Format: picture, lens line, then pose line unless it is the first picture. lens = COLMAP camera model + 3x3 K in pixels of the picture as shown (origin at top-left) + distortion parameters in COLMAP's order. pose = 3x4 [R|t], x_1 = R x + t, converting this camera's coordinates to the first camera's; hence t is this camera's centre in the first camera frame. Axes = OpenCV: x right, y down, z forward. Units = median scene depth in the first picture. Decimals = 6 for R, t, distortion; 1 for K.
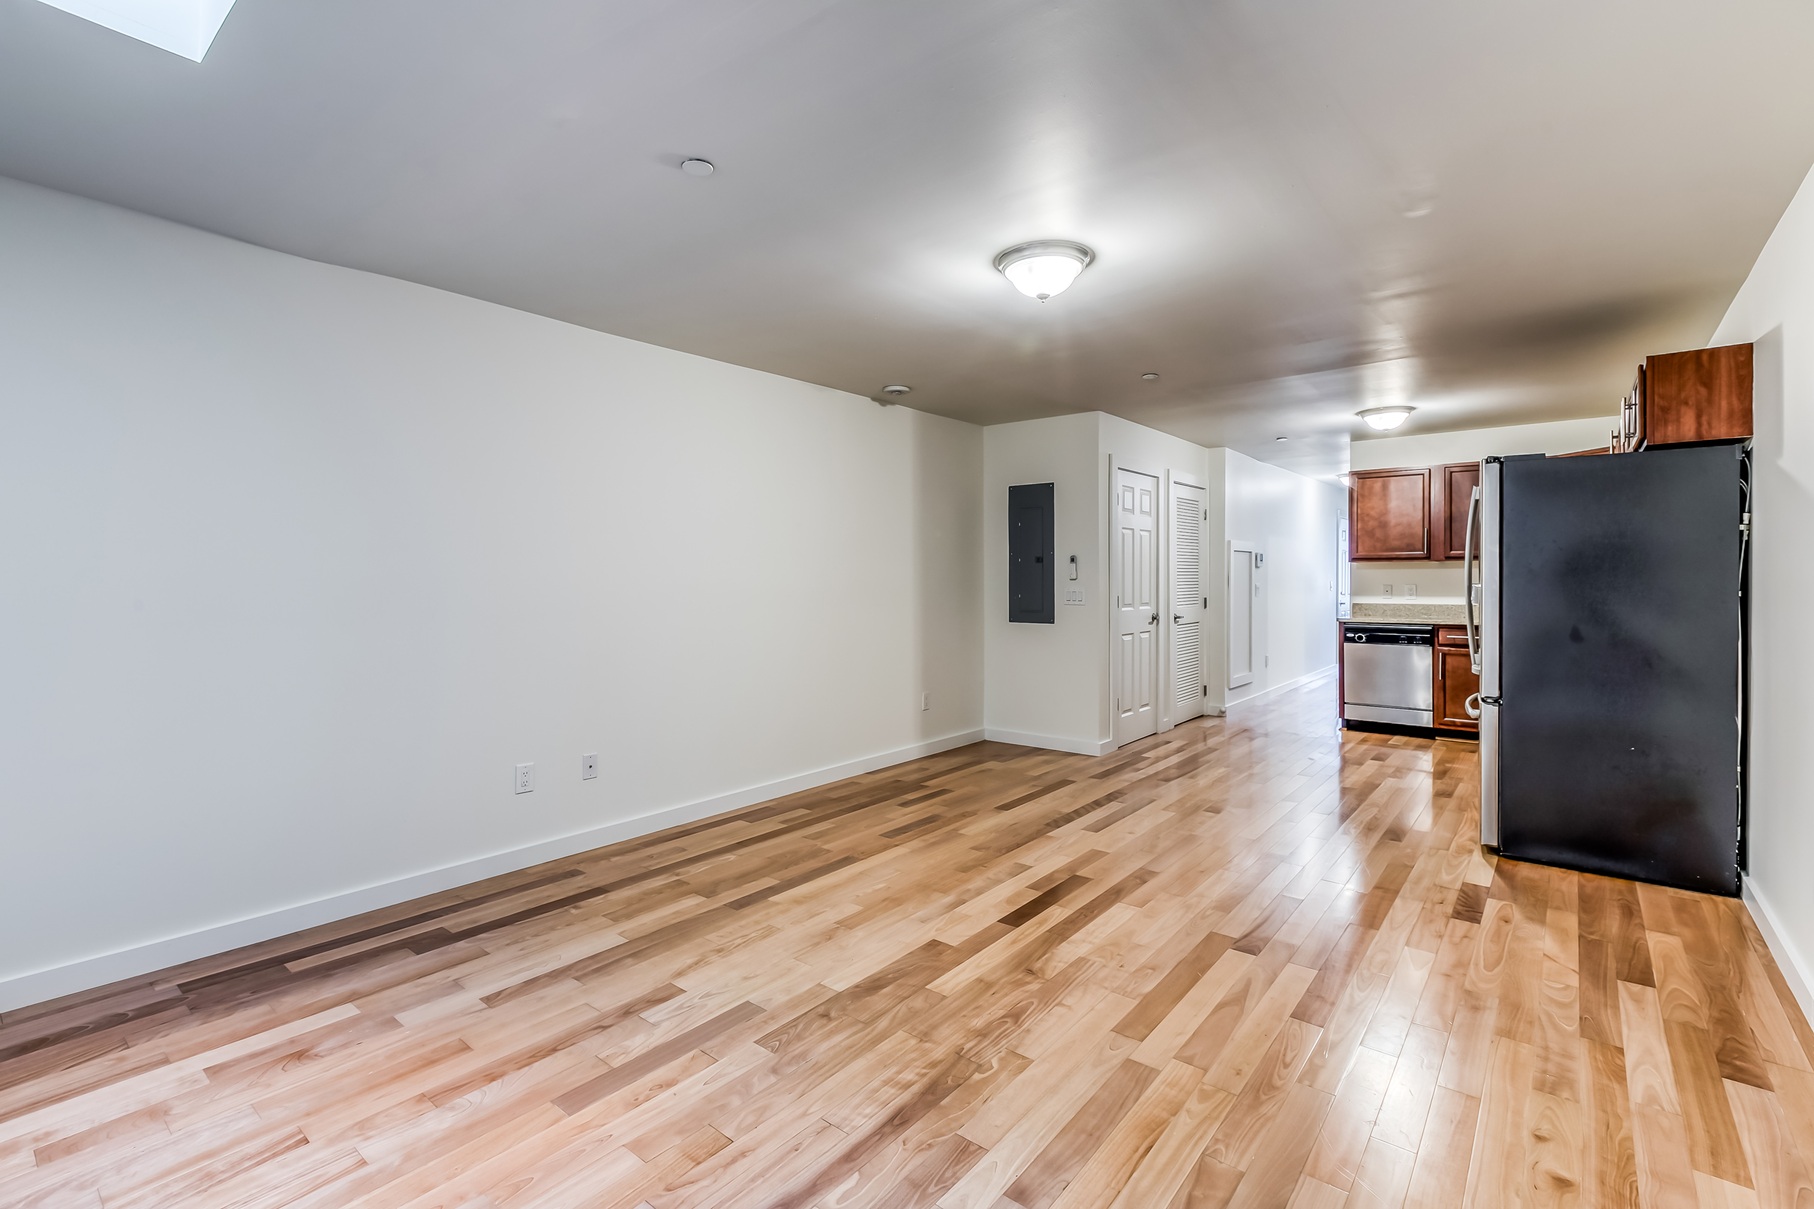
lens RADIAL K [[823.0, 0, 901.6], [0, 823.0, 575.2], [0, 0, 1]] dist [0.000333, -0.000307]
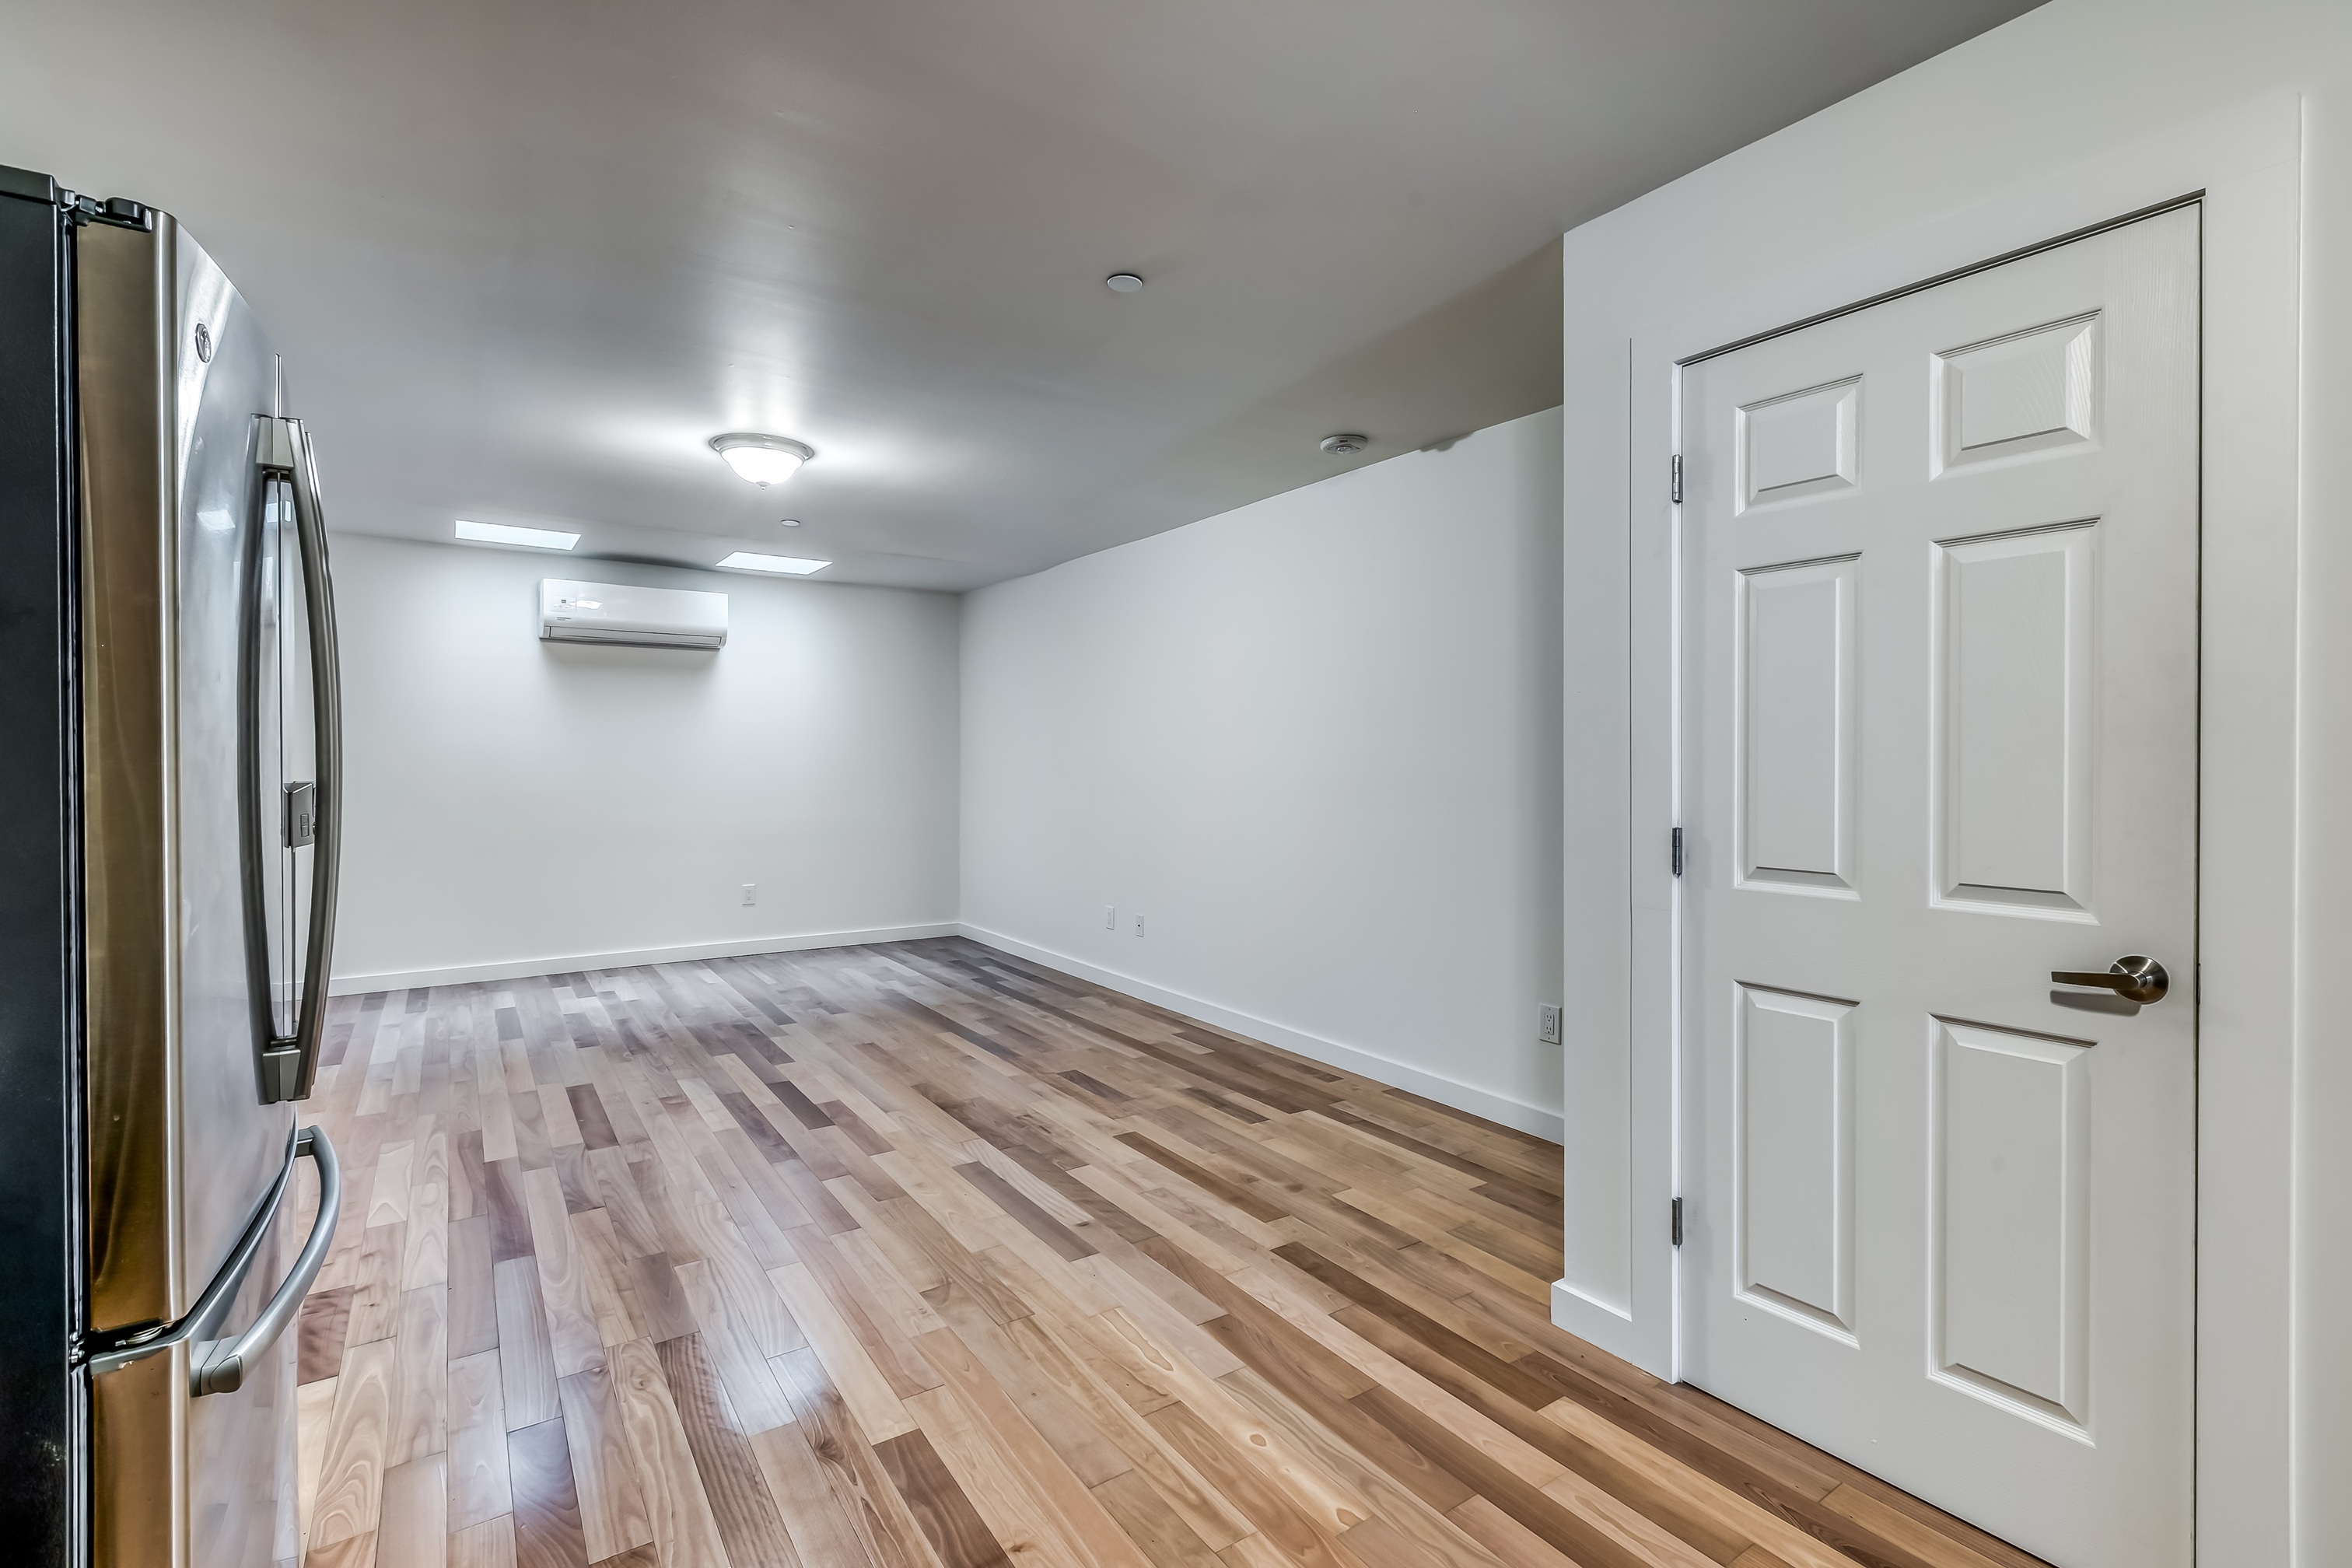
lens RADIAL K [[1056.6, 0, 1181.8], [0, 1056.6, 768.4], [0, 0, 1]] dist [0.001469, 0.000097]
pose [[-0.276656, 0.008471, -0.960932, 0.927113], [0.001005, 0.999963, 0.008526, 0.001661], [0.960968, 0.001393, -0.276654, 1.341073]]
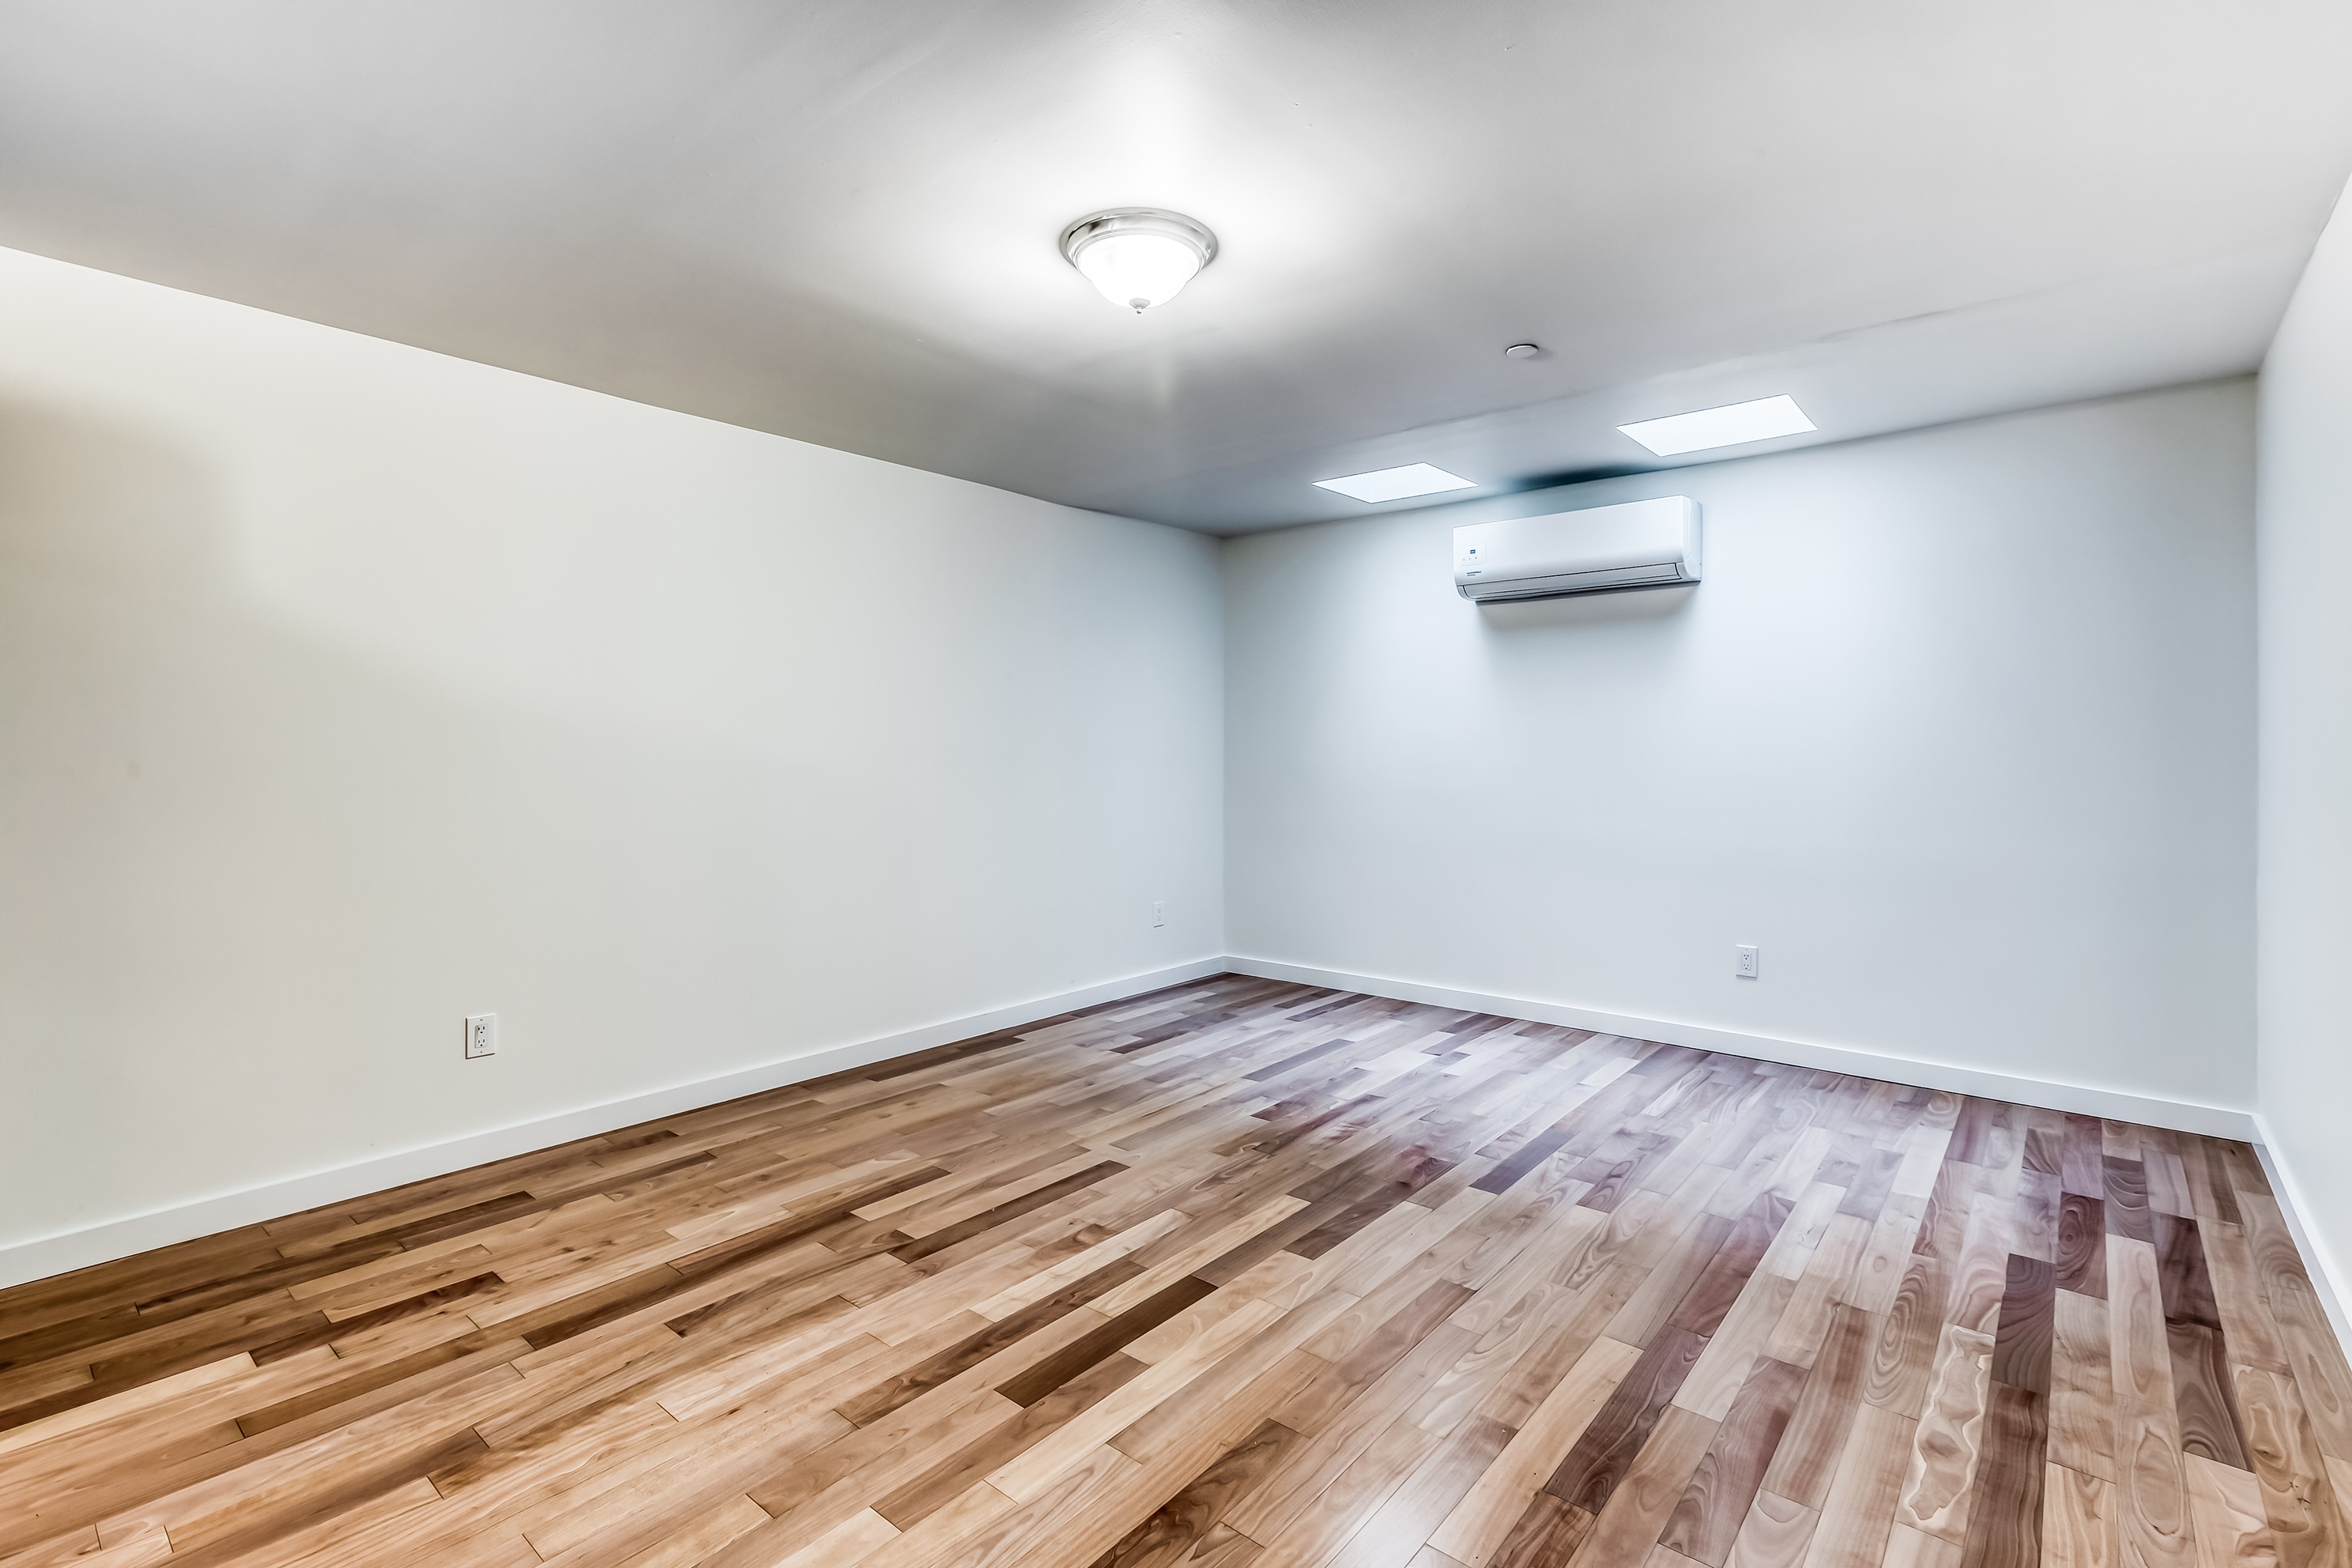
lens RADIAL K [[1075.0, 0, 1152.9], [0, 1075.0, 748.8], [0, 0, 1]] dist [0.004887, 0.000730]
pose [[-0.999659, 0.003203, 0.025918, 0.103070], [0.003055, 0.999979, -0.005759, 0.006882], [-0.025936, -0.005678, -0.999647, 1.314708]]
